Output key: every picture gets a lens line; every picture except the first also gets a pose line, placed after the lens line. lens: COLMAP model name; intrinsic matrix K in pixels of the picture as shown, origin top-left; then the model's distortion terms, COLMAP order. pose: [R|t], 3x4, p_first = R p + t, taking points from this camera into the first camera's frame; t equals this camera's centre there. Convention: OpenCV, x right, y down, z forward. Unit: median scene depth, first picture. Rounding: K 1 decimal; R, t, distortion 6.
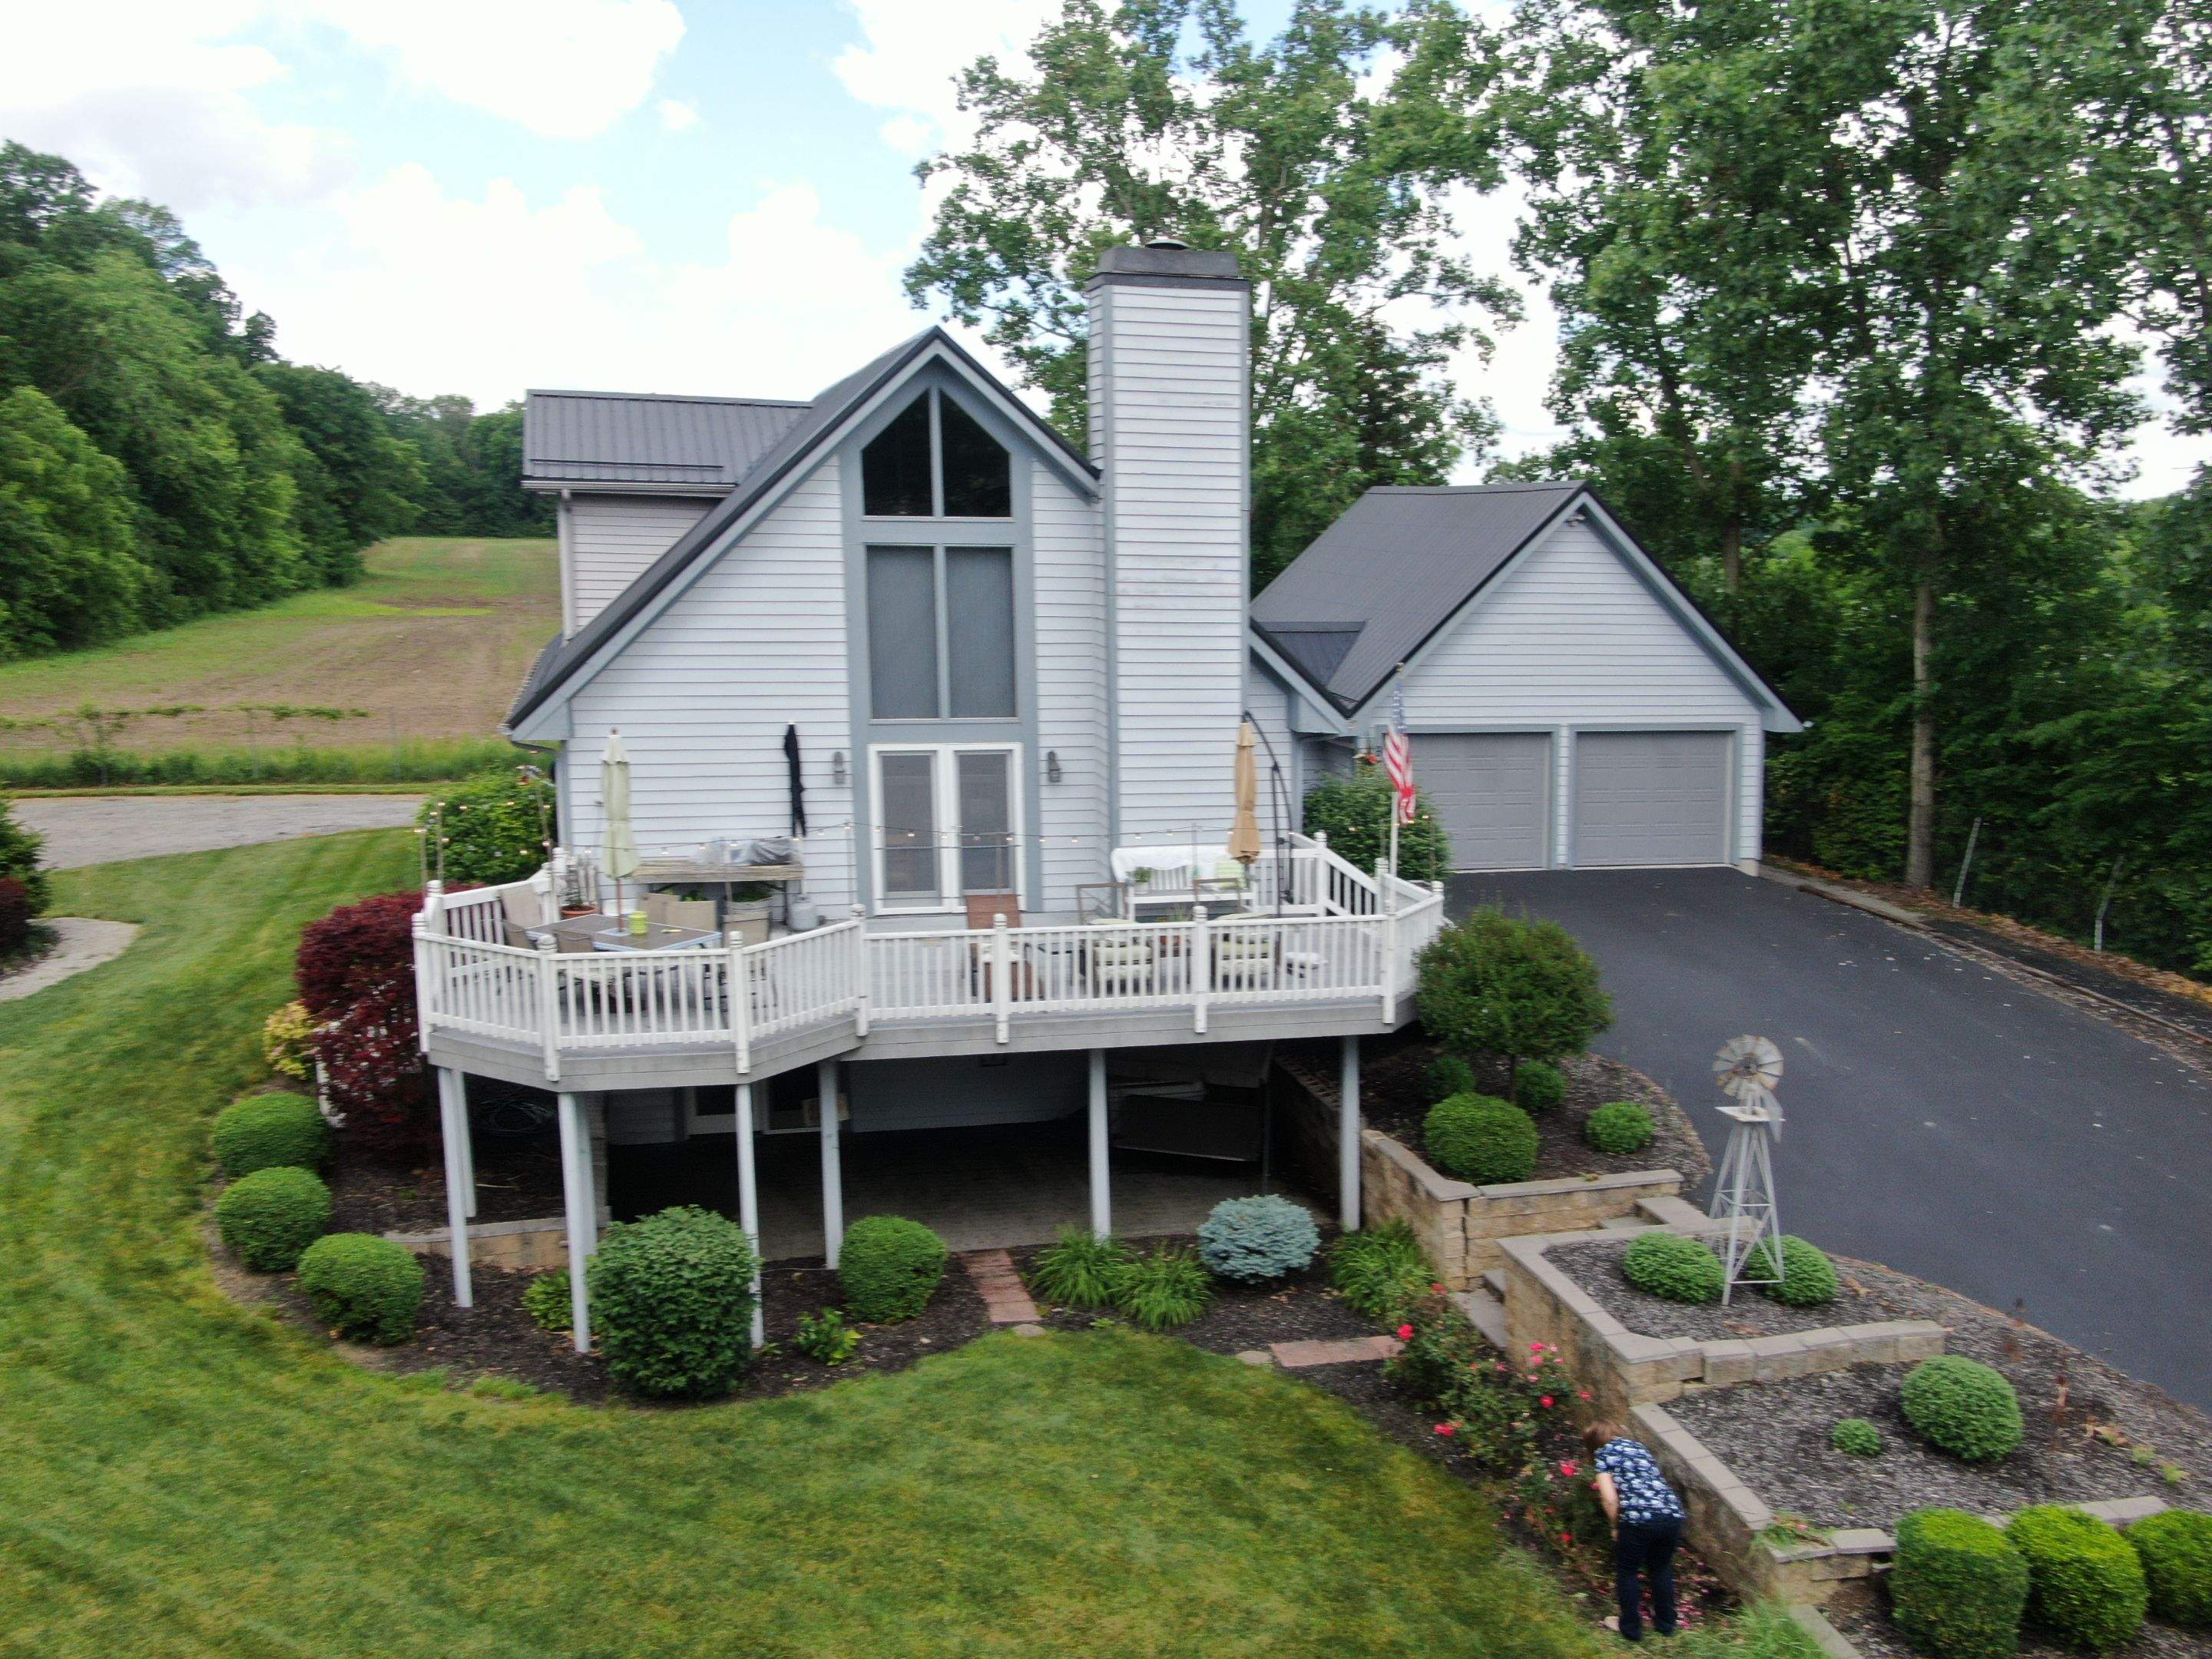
lens RADIAL K [[1911.1, 0, 1154.7], [0, 1911.1, 830.6], [0, 0, 1]] dist [-0.001952, 0.001733]
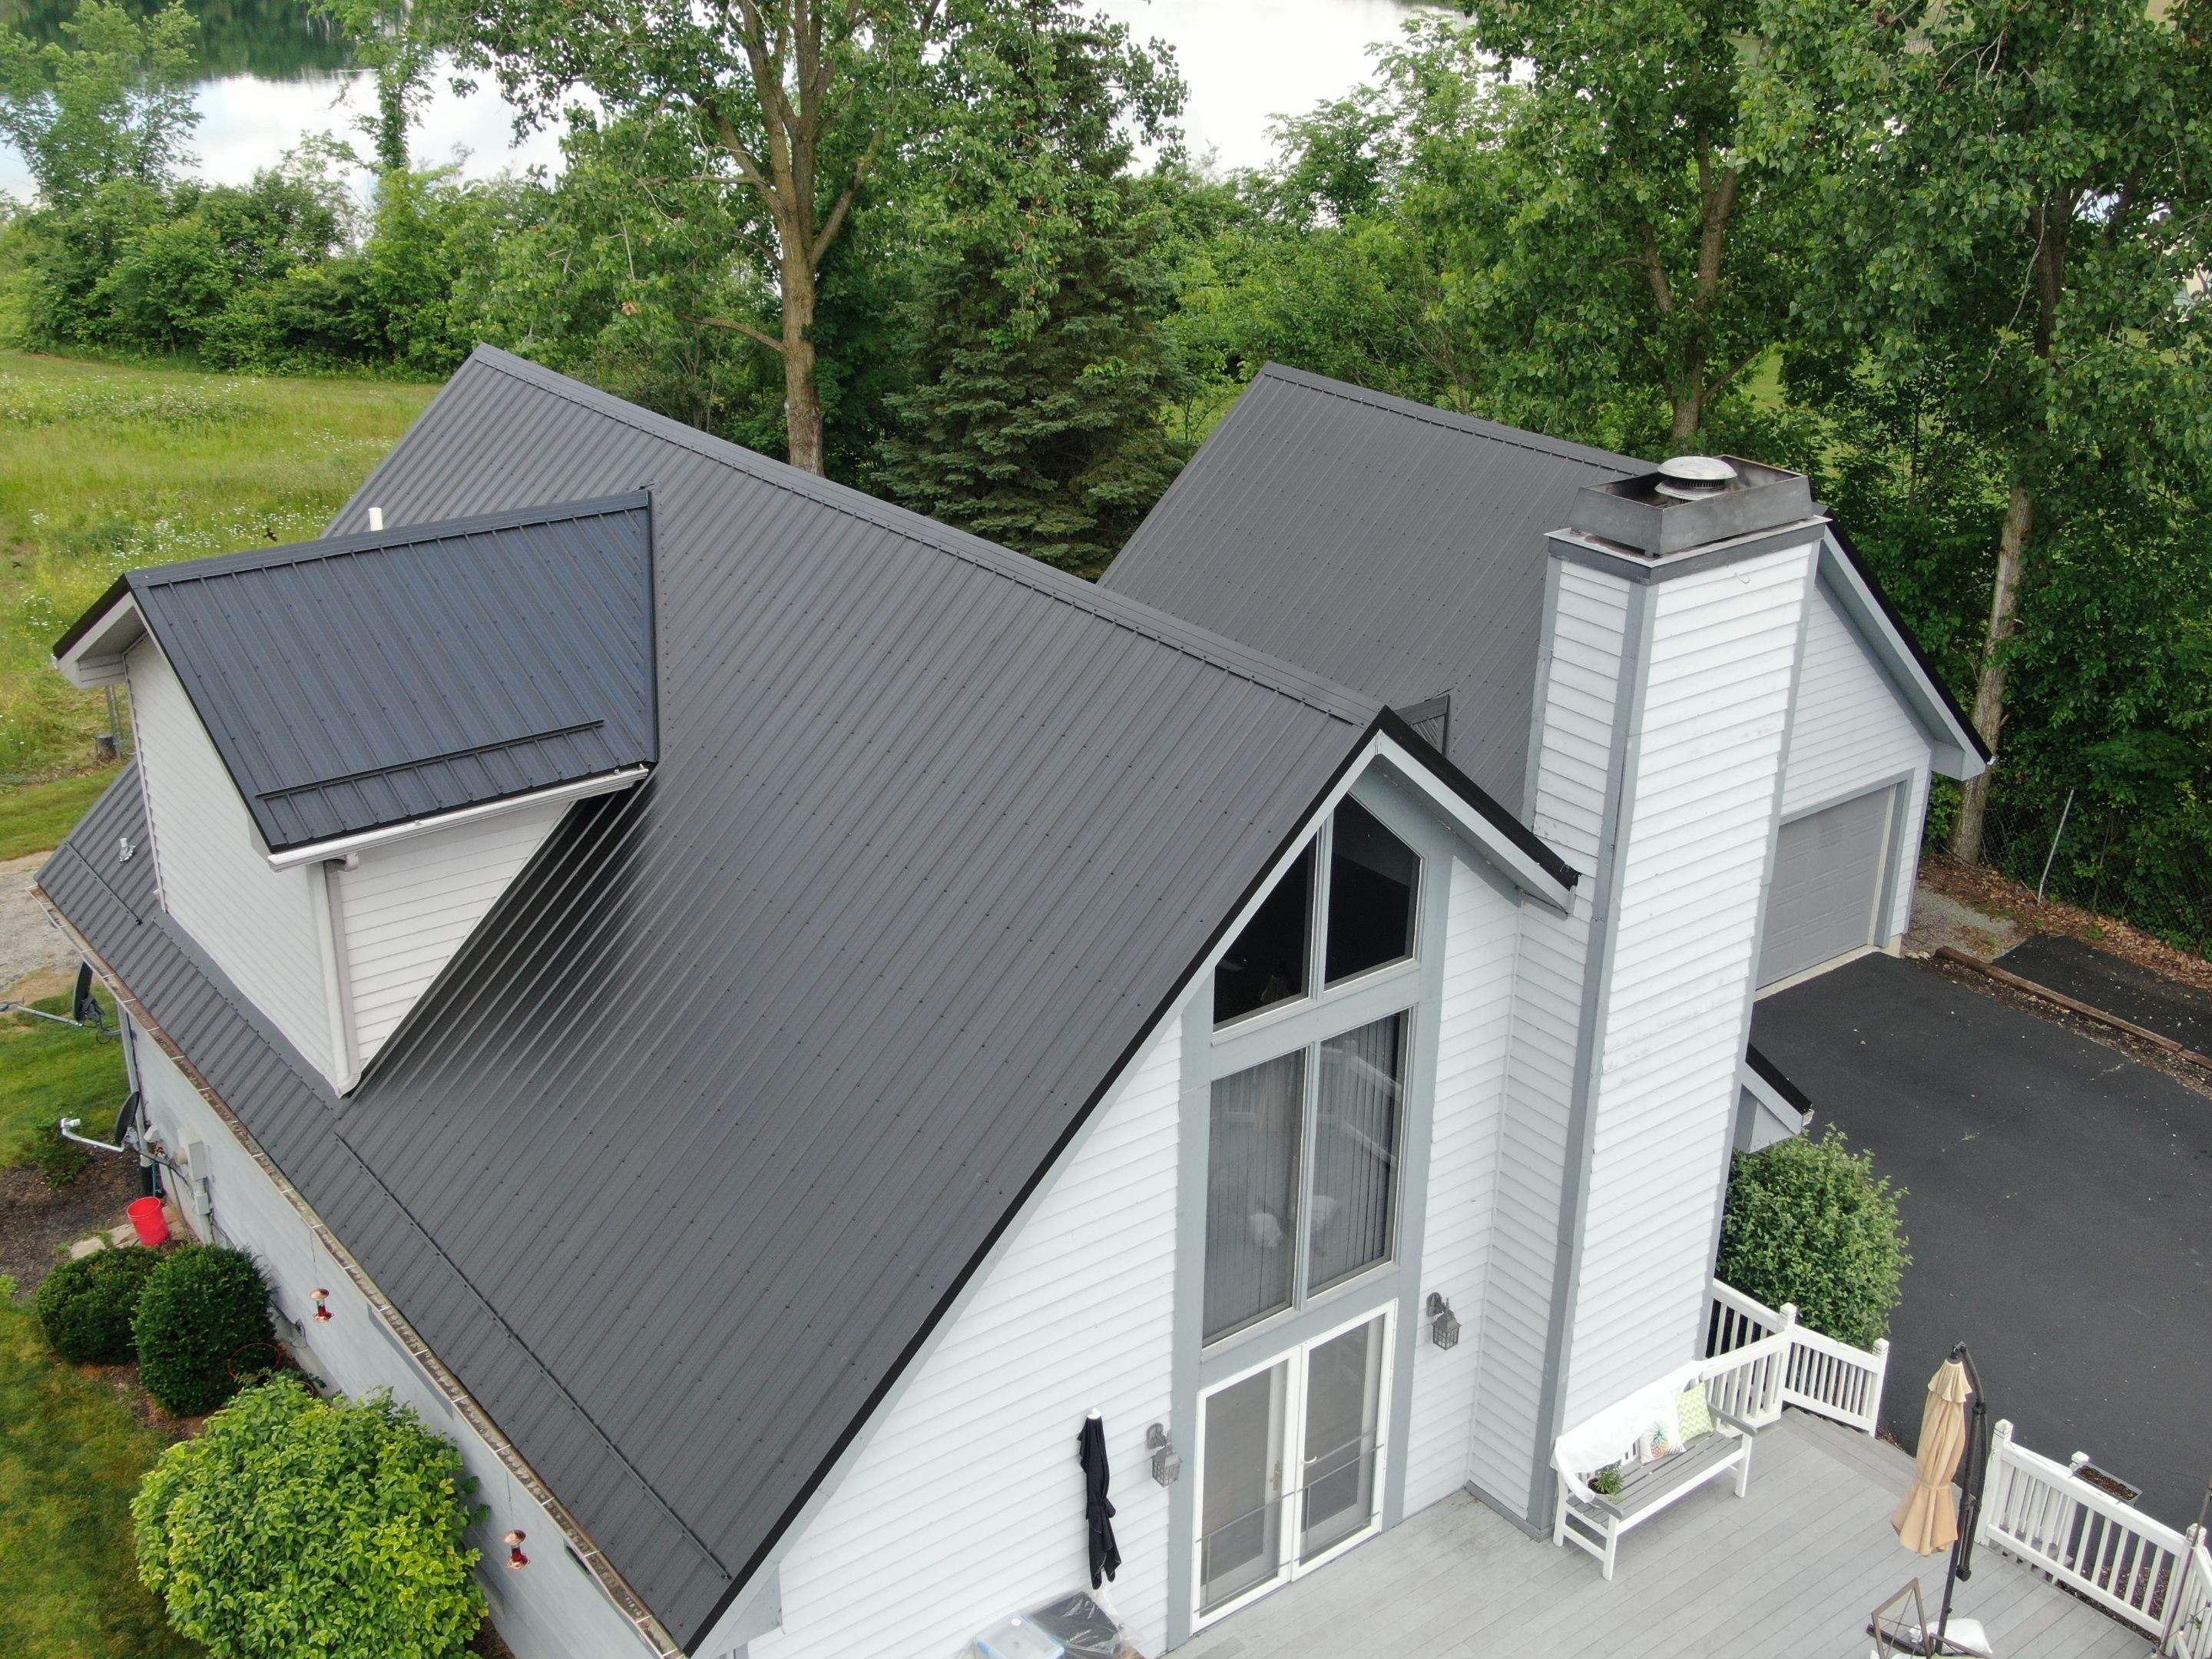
lens RADIAL K [[2355.6, 0, 1098.4], [0, 2355.6, 786.1], [0, 0, 1]] dist [0.038991, -0.126078]
pose [[0.915086, -0.150789, 0.374006, -0.354503], [0.053664, 0.964745, 0.257659, -0.343210], [-0.399673, -0.215709, 0.890916, 0.386621]]
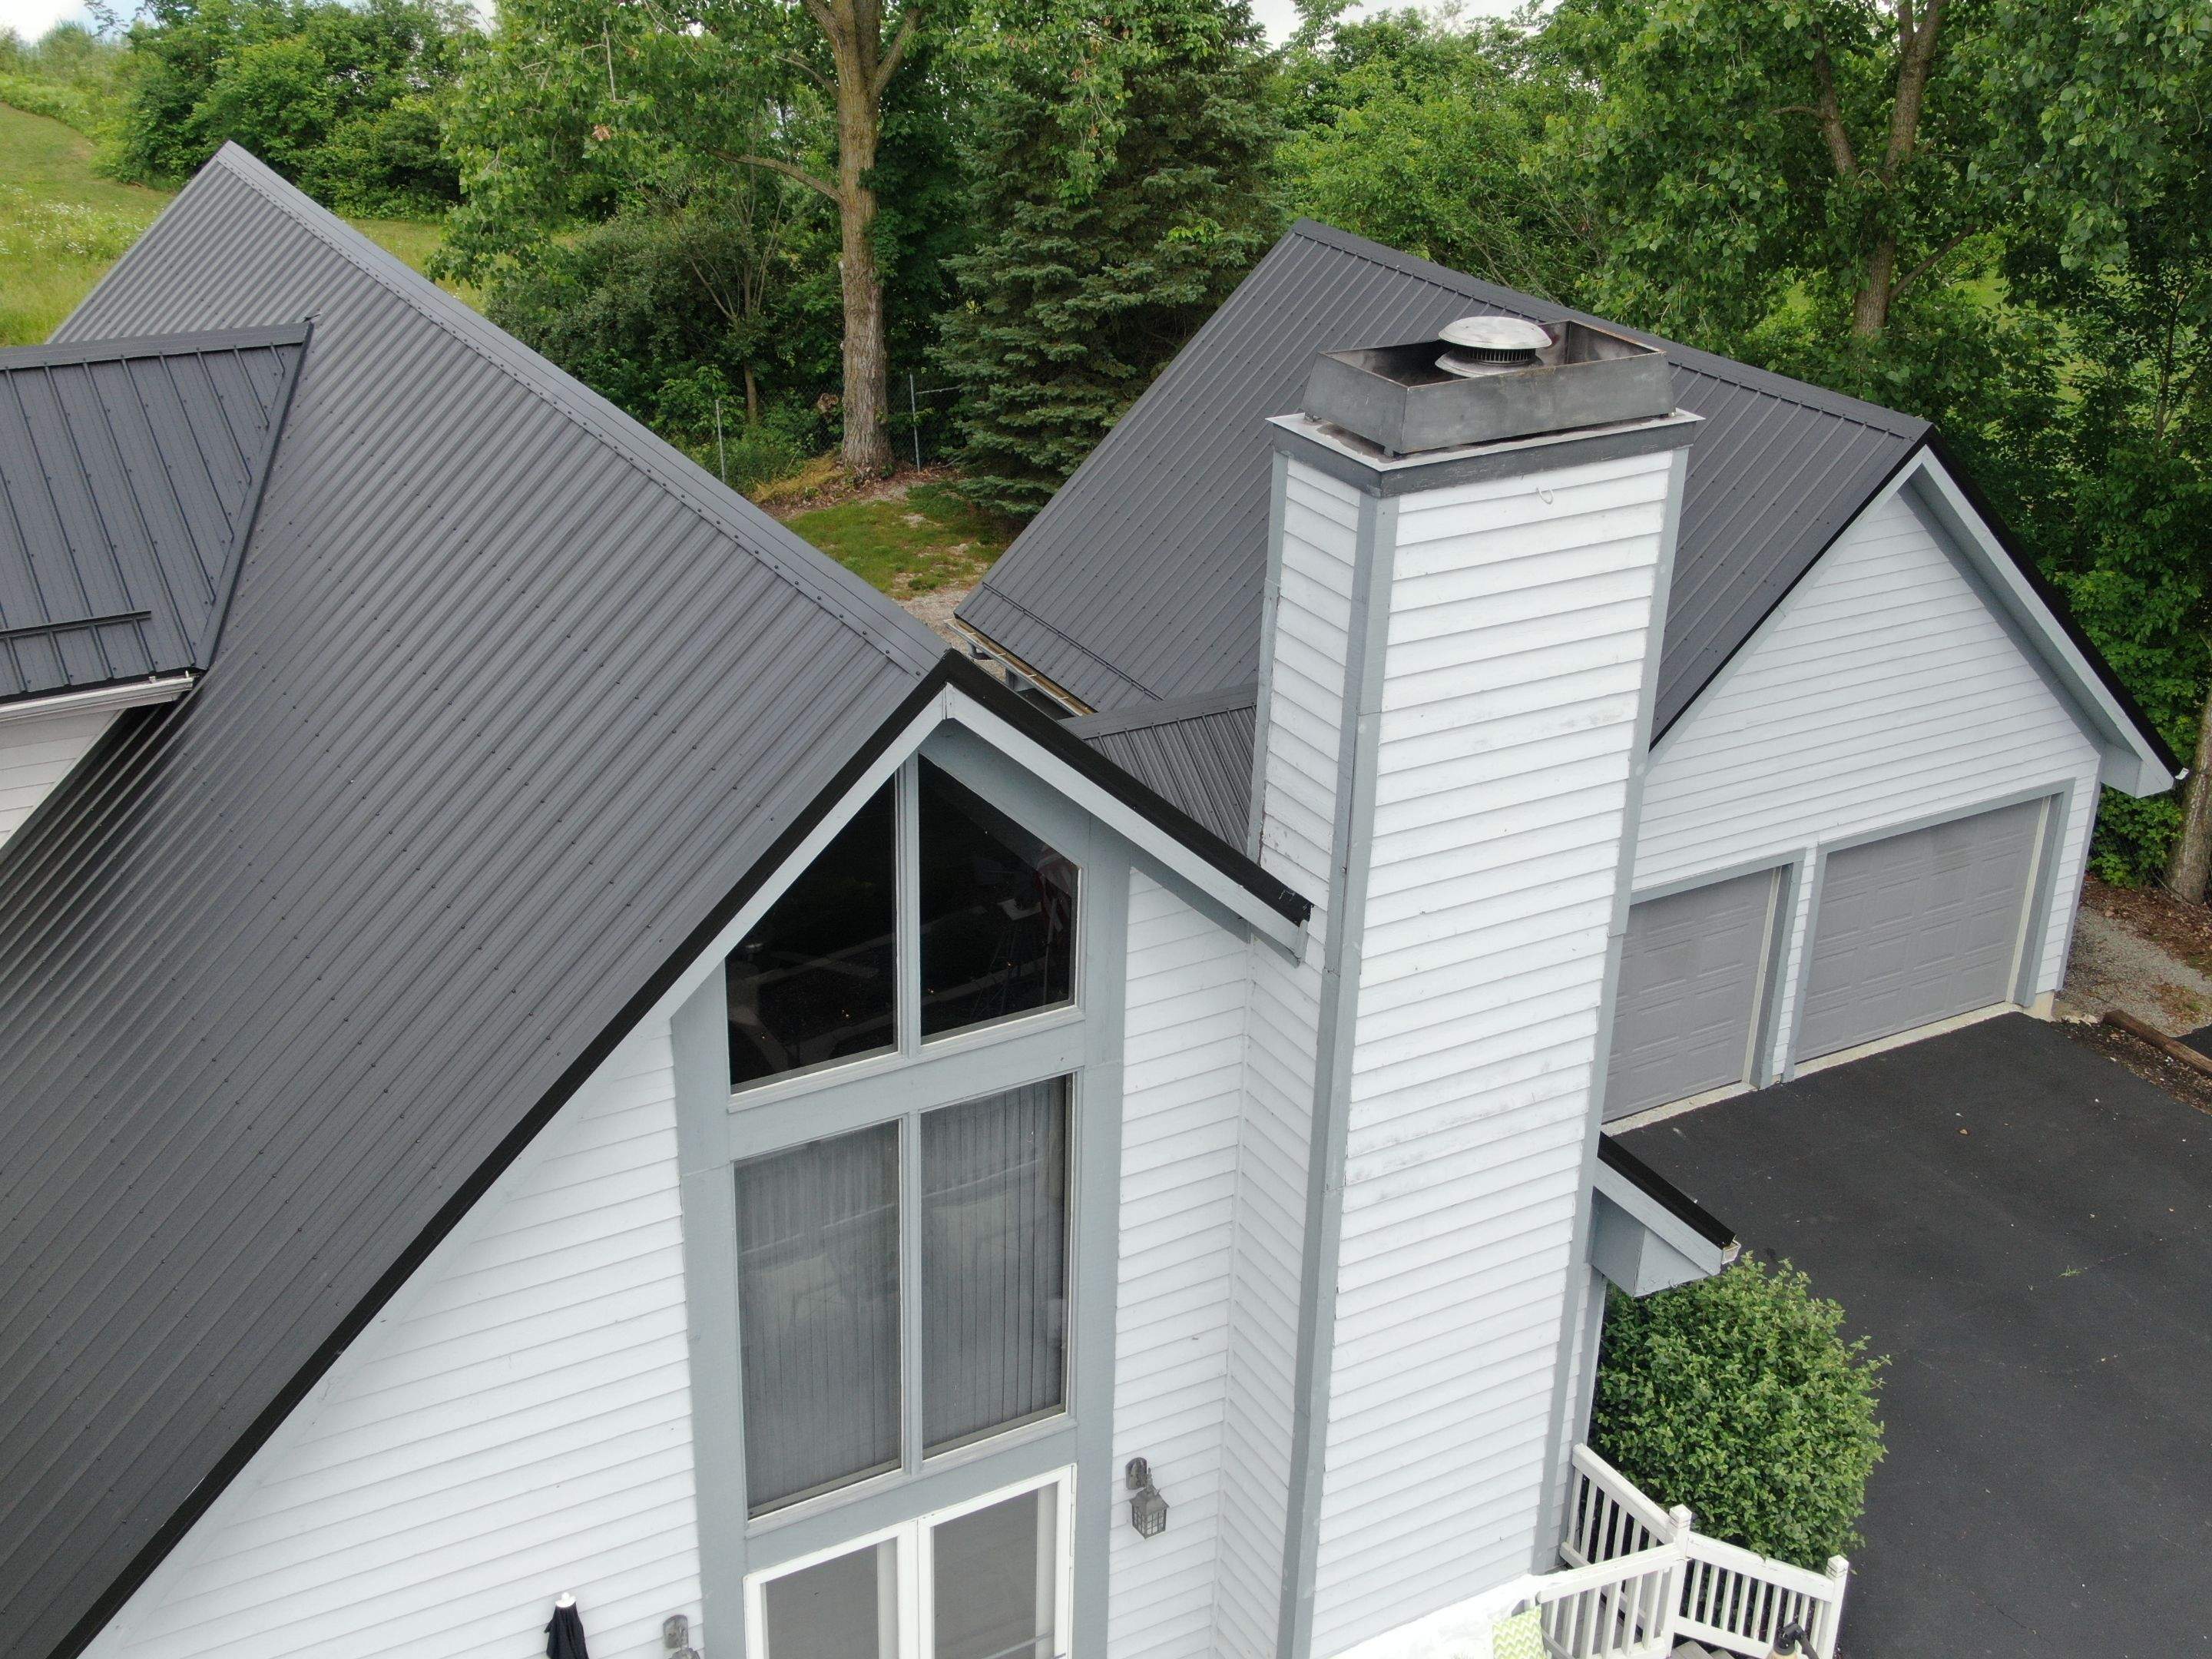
lens RADIAL K [[2572.0, 0, 1101.3], [0, 2572.0, 785.7], [0, 0, 1]] dist [0.099803, -0.350816]
pose [[0.961087, -0.099398, 0.257743, -0.176310], [0.025115, 0.960599, 0.276803, -0.310547], [-0.275101, -0.259558, 0.925715, 0.453768]]
